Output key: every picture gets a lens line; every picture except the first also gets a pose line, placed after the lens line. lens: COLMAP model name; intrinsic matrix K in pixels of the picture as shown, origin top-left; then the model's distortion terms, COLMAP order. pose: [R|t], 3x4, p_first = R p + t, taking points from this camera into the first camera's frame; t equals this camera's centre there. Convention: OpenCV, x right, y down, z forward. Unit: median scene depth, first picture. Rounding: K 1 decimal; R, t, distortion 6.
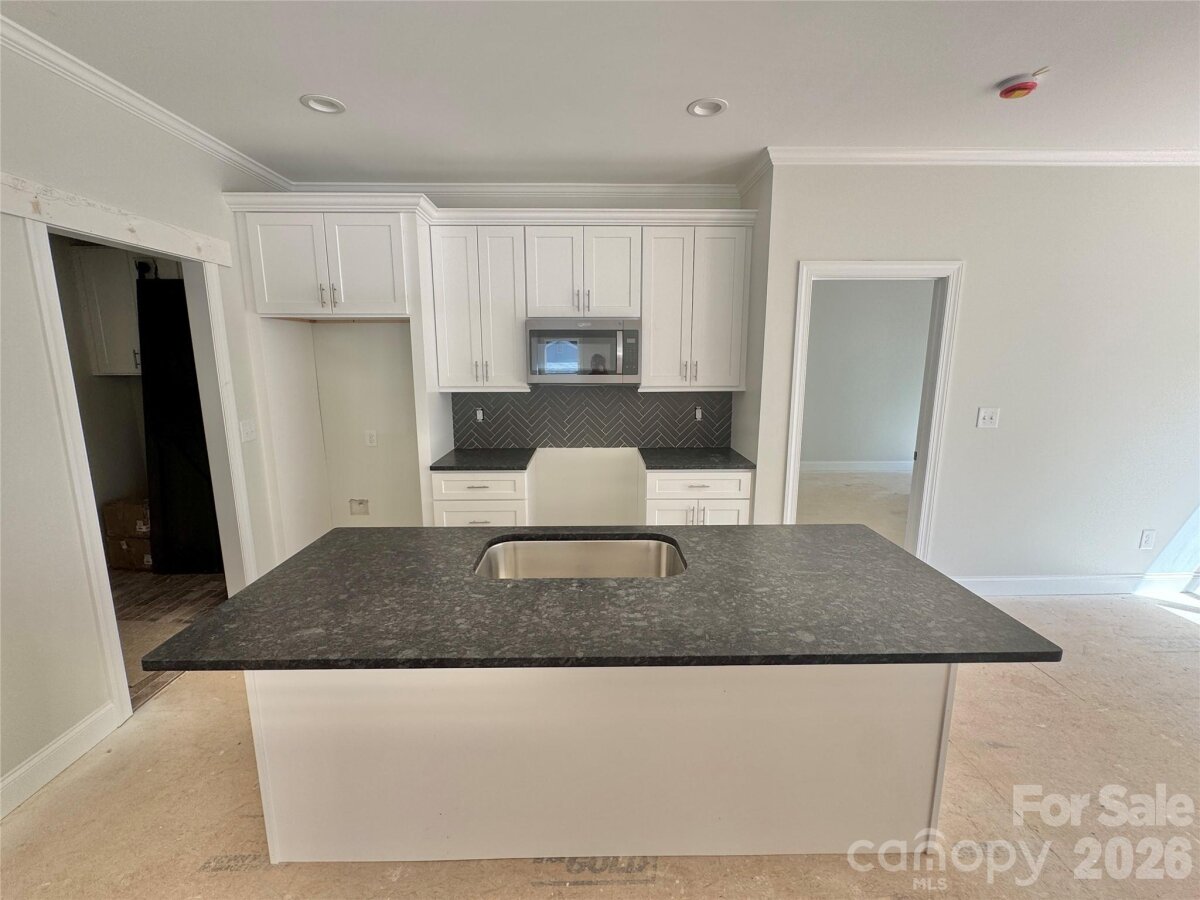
lens RADIAL K [[524.7, 0, 600.4], [0, 524.7, 447.6], [0, 0, 1]] dist [-0.003583, -0.000783]
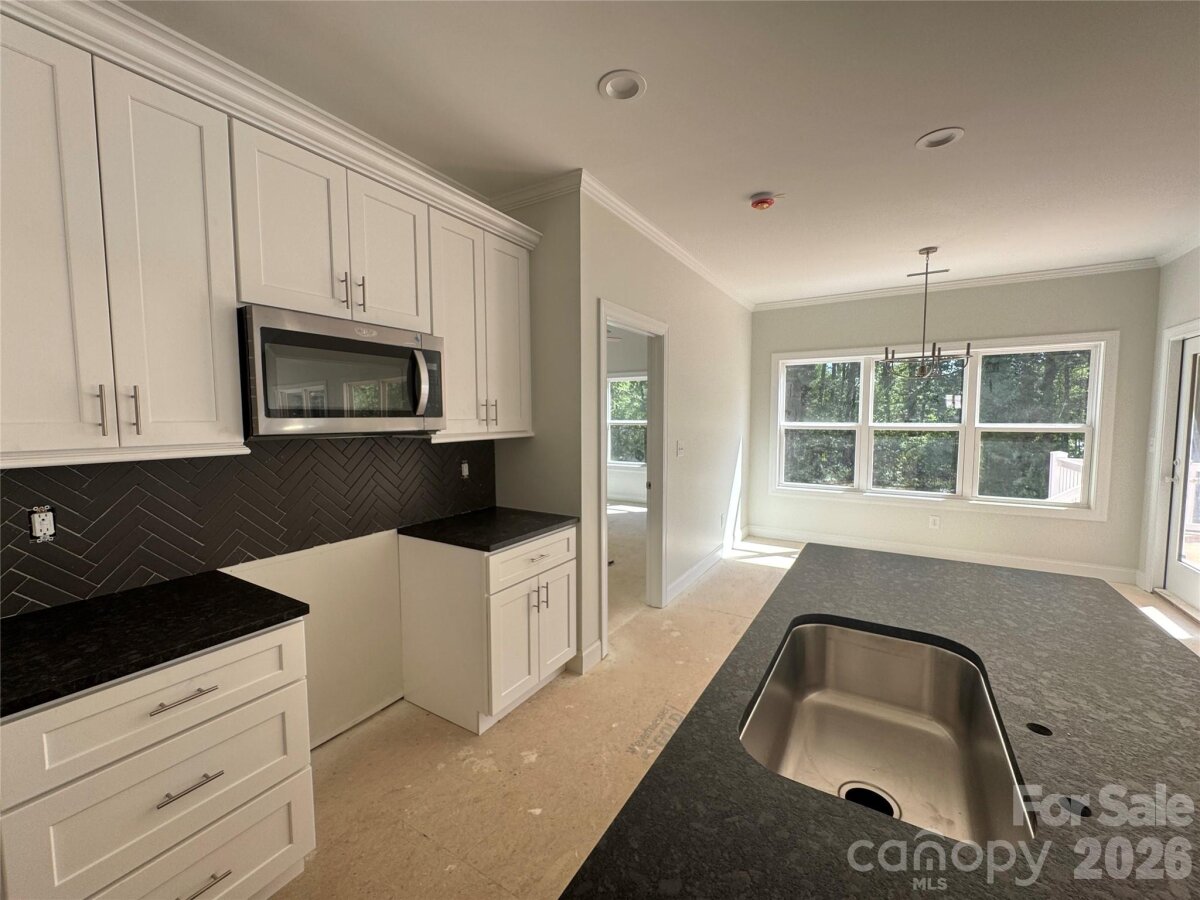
lens RADIAL K [[480.3, 0, 600.8], [0, 480.3, 451.1], [0, 0, 1]] dist [-0.002645, 0.000462]
pose [[0.529024, -0.061622, 0.846367, -0.351906], [0.143073, 0.989560, -0.017380, -0.057172], [-0.836459, 0.130287, 0.532317, 0.512684]]
